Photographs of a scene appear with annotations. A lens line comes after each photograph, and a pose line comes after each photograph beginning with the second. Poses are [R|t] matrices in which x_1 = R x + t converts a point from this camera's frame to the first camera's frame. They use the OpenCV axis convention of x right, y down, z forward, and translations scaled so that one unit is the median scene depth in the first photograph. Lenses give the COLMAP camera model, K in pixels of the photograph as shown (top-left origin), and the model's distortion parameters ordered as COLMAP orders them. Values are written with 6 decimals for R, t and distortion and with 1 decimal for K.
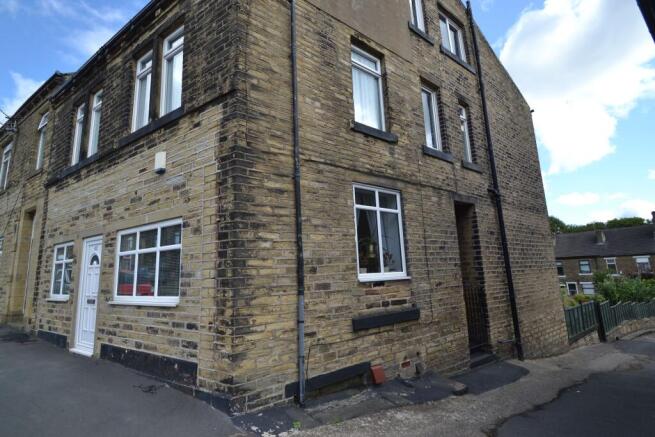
lens RADIAL K [[288.6, 0, 327.5], [0, 288.6, 222.0], [0, 0, 1]] dist [0.015908, -0.019043]
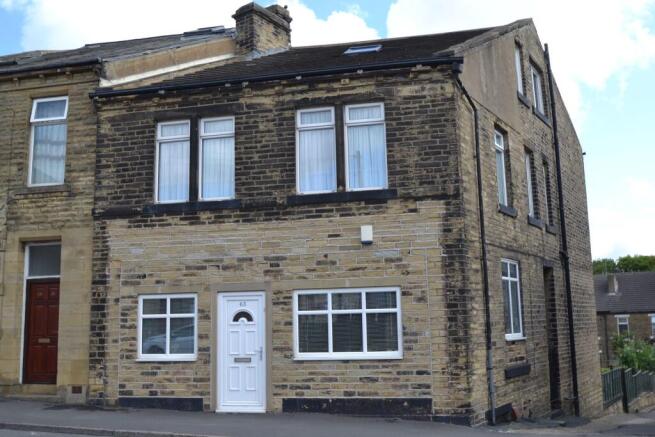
lens RADIAL K [[632.2, 0, 327.5], [0, 632.2, 218.5], [0, 0, 1]] dist [-0.067164, 0.012472]
pose [[0.938334, 0.075342, 0.337420, -1.441741], [-0.073319, 0.997132, -0.018754, -0.194389], [-0.337865, -0.007141, 0.941167, -1.178298]]
